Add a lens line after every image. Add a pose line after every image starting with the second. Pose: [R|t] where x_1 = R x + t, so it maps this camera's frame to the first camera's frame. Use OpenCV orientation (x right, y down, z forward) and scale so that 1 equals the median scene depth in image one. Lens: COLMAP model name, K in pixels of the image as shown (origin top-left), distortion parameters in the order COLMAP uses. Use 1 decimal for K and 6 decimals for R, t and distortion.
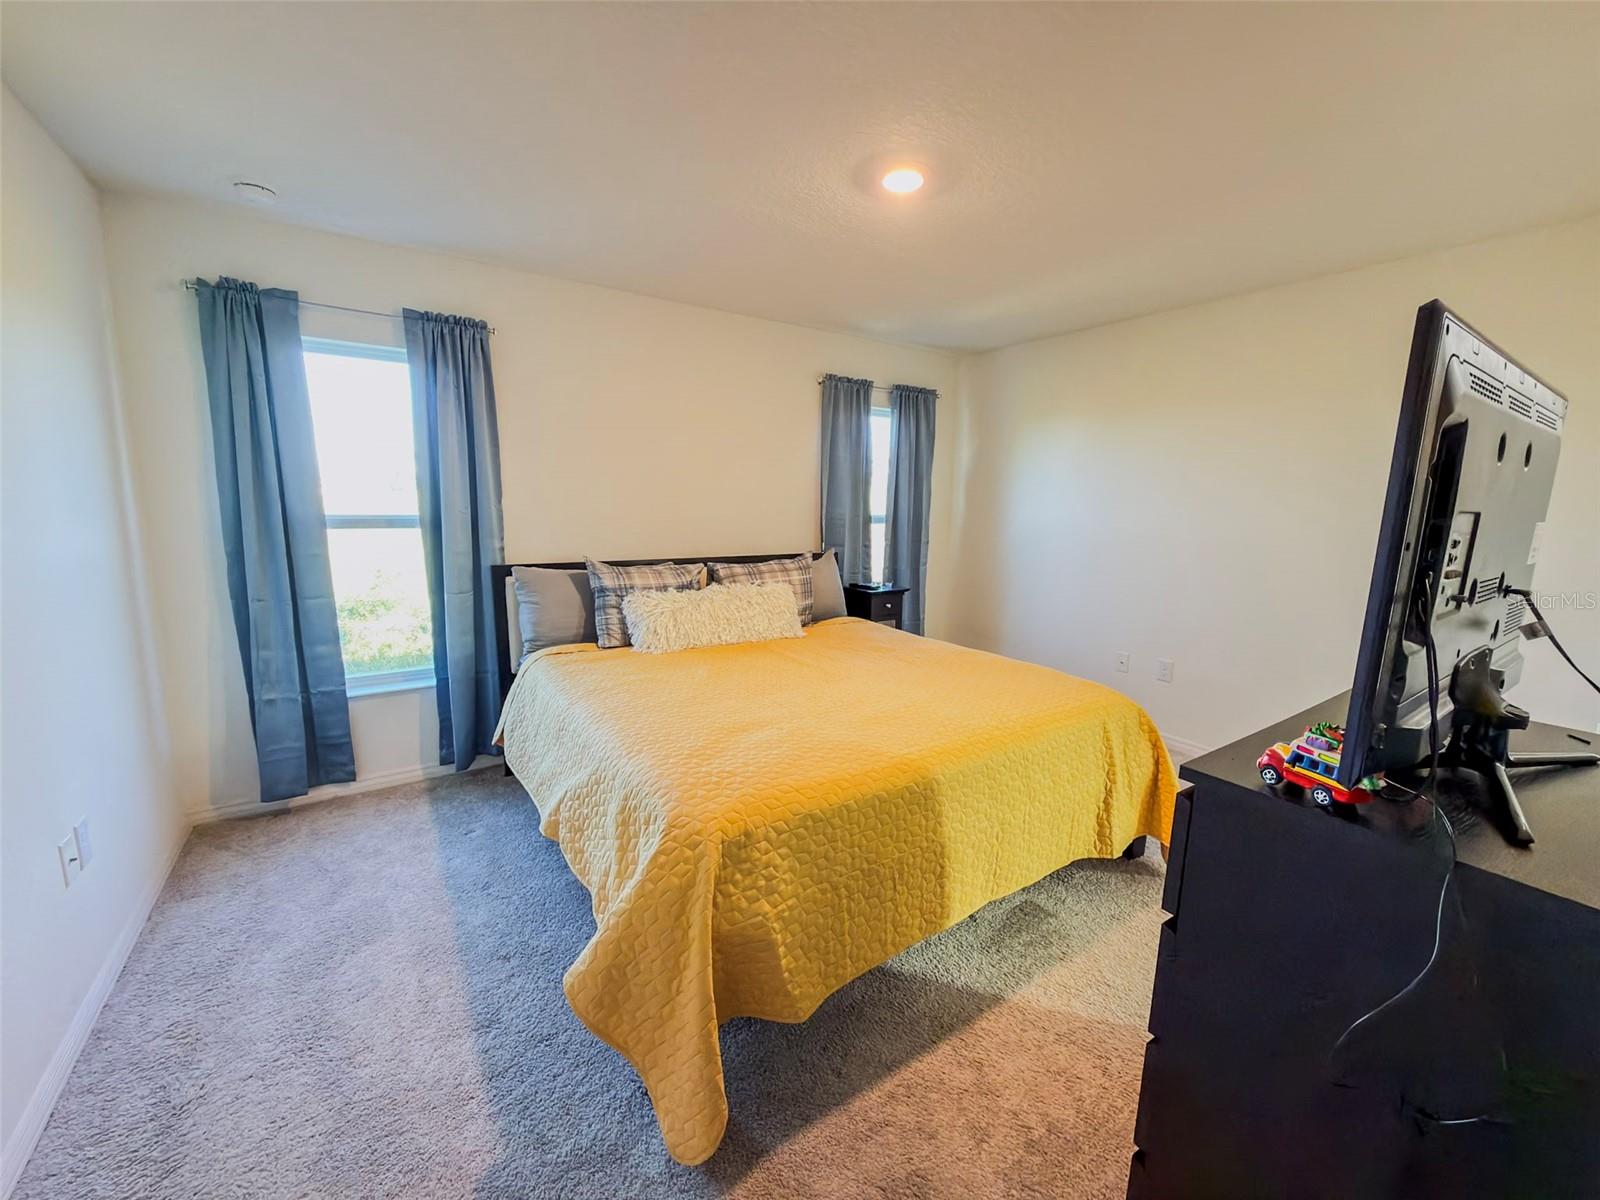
lens RADIAL K [[634.5, 0, 800.8], [0, 634.5, 602.3], [0, 0, 1]] dist [-0.002370, -0.000068]
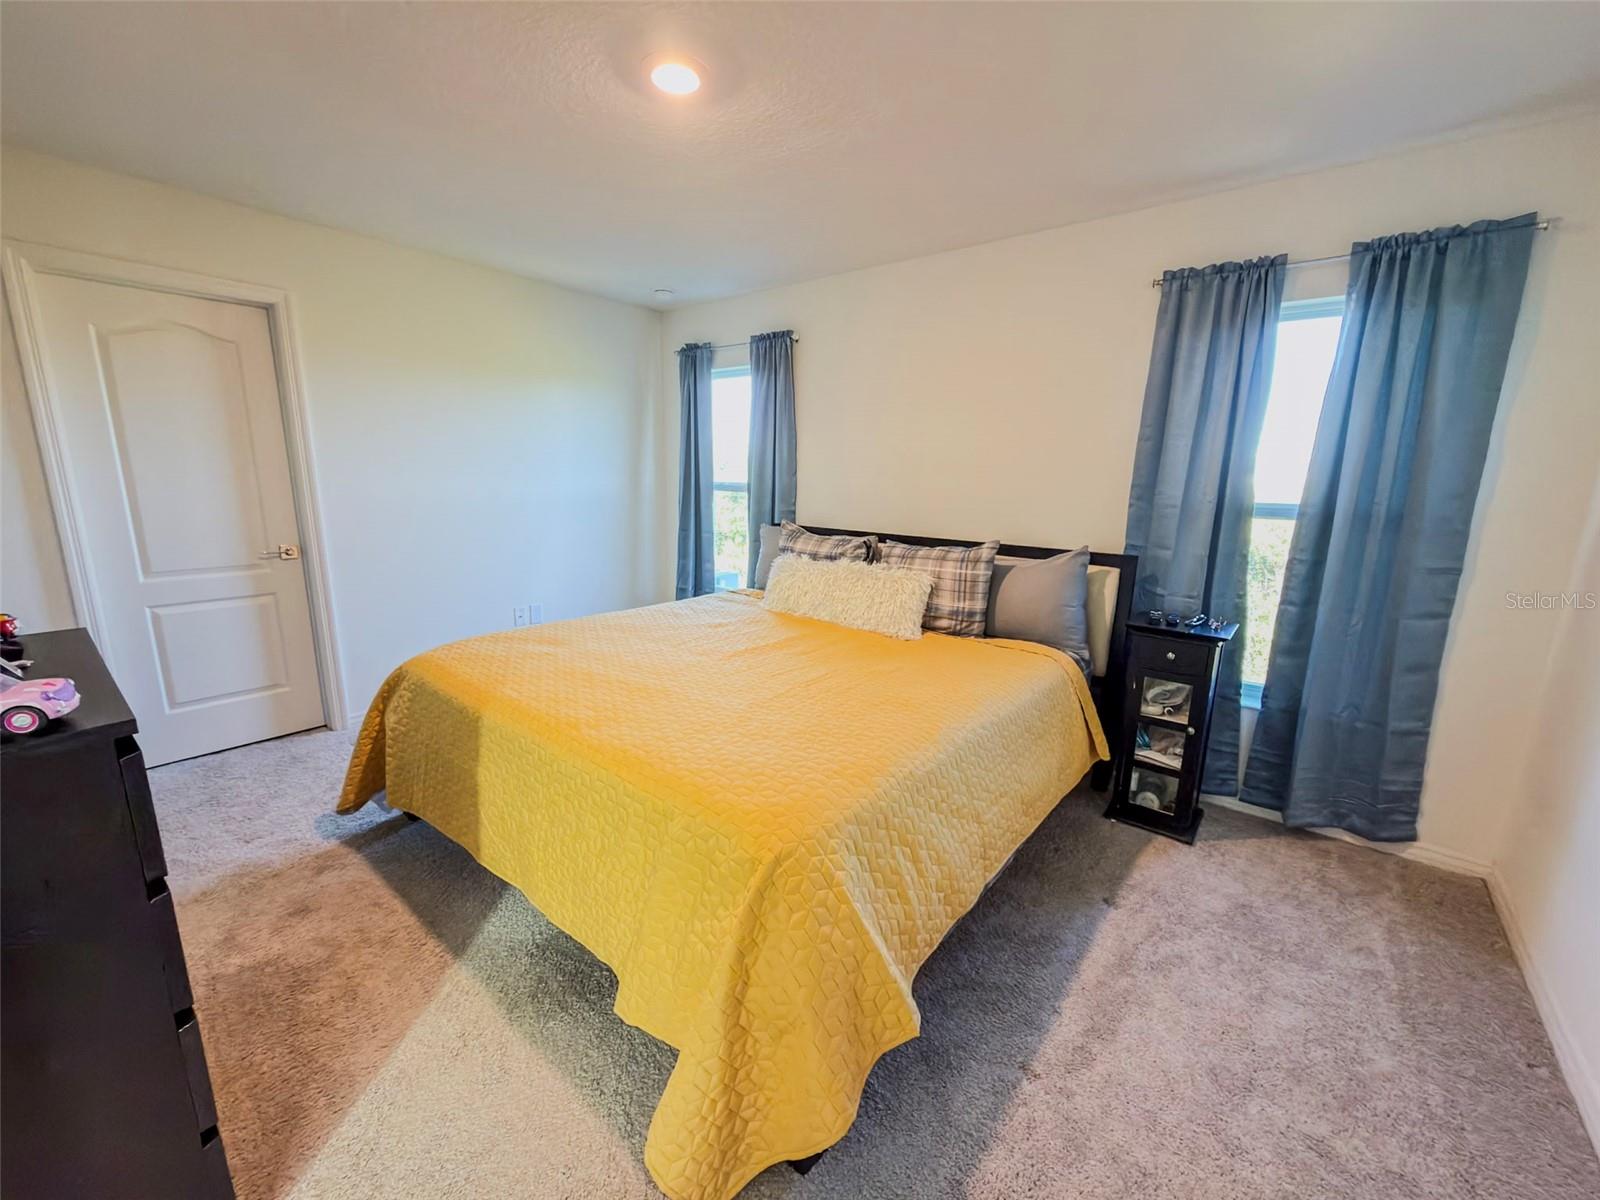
lens RADIAL K [[634.5, 0, 801.0], [0, 634.5, 604.6], [0, 0, 1]] dist [-0.002370, -0.000068]
pose [[0.295319, 0.184477, -0.937419, 0.765988], [-0.172052, 0.975409, 0.137751, -0.083954], [0.939779, 0.120605, 0.319797, 0.656488]]
